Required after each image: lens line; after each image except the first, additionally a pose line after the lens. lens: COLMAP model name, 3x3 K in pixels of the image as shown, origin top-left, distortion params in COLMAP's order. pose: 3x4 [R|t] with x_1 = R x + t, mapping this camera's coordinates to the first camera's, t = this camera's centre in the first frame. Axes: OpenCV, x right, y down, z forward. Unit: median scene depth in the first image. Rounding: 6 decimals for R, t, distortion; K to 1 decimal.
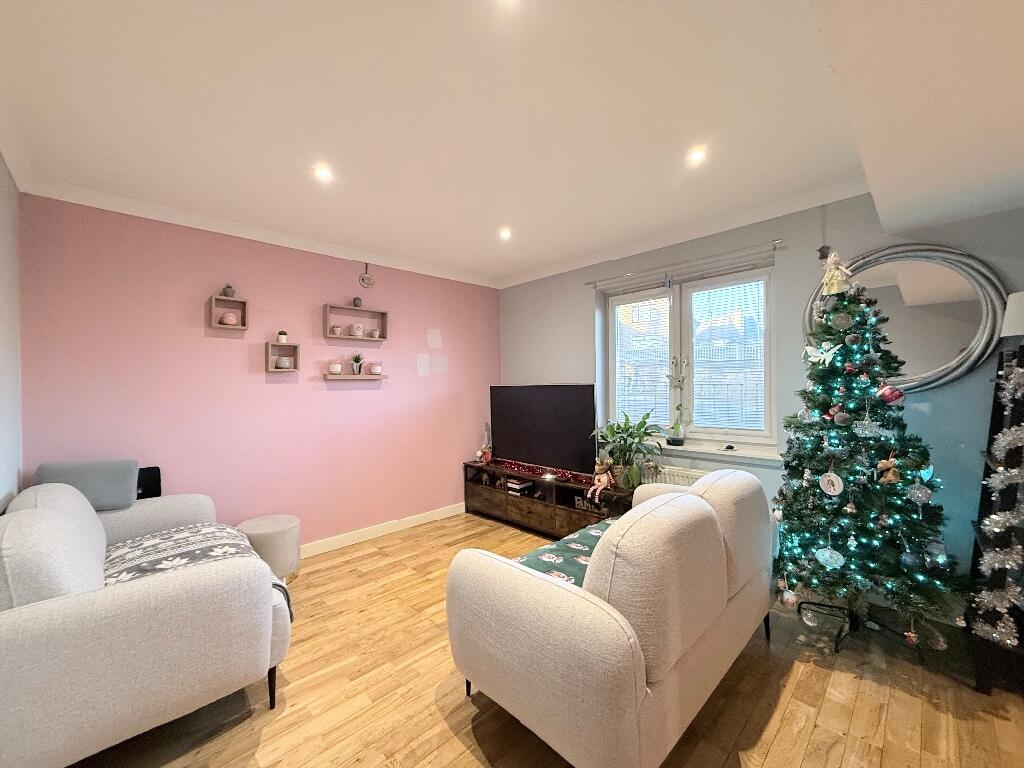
lens RADIAL K [[408.4, 0, 508.5], [0, 408.4, 383.4], [0, 0, 1]] dist [-0.008288, 0.004923]
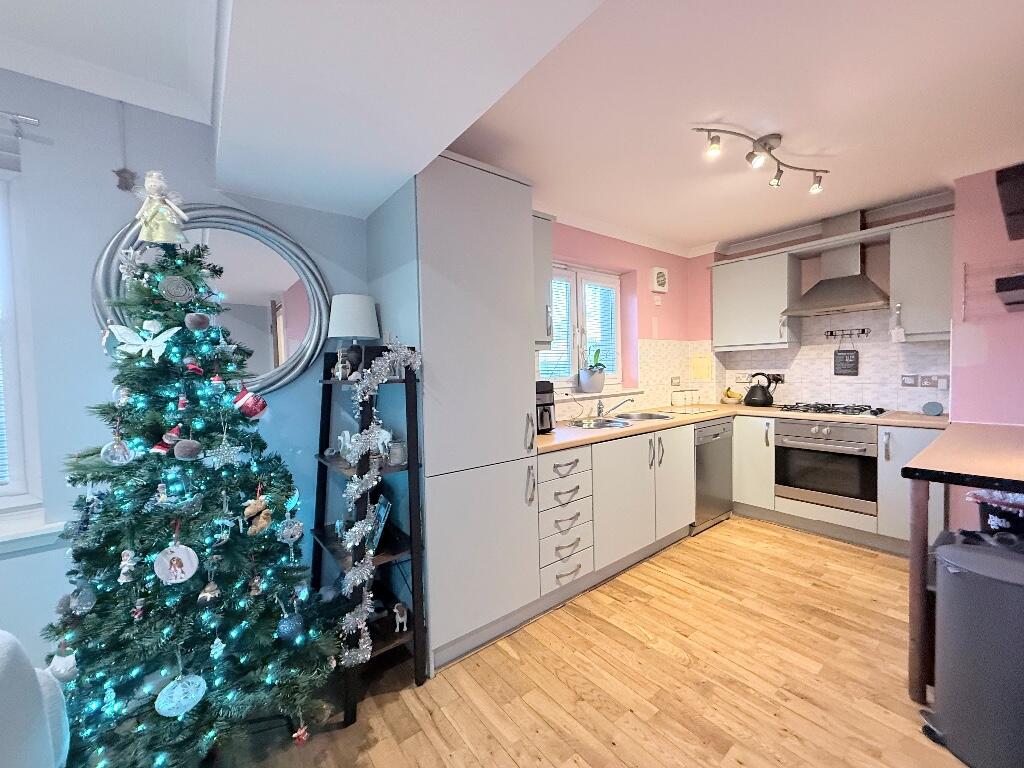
lens RADIAL K [[408.4, 0, 512.4], [0, 408.4, 386.9], [0, 0, 1]] dist [-0.008288, 0.004923]
pose [[0.105027, -0.030470, 0.994002, 0.251938], [0.017052, 0.999439, 0.028835, -0.014625], [-0.994323, 0.013922, 0.105488, 0.424132]]
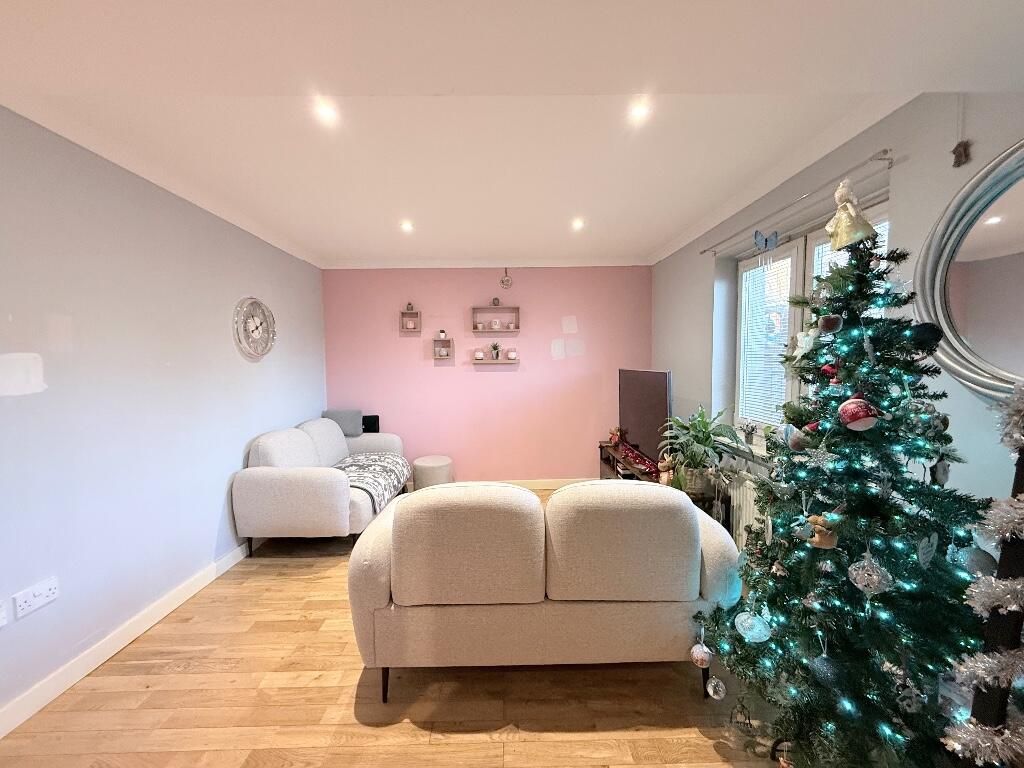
lens RADIAL K [[408.4, 0, 506.7], [0, 408.4, 383.8], [0, 0, 1]] dist [-0.008288, 0.004923]
pose [[0.724541, 0.044015, -0.687825, 0.882992], [0.003807, 0.997688, 0.067855, -0.054227], [0.689221, -0.051782, 0.722698, 0.173495]]
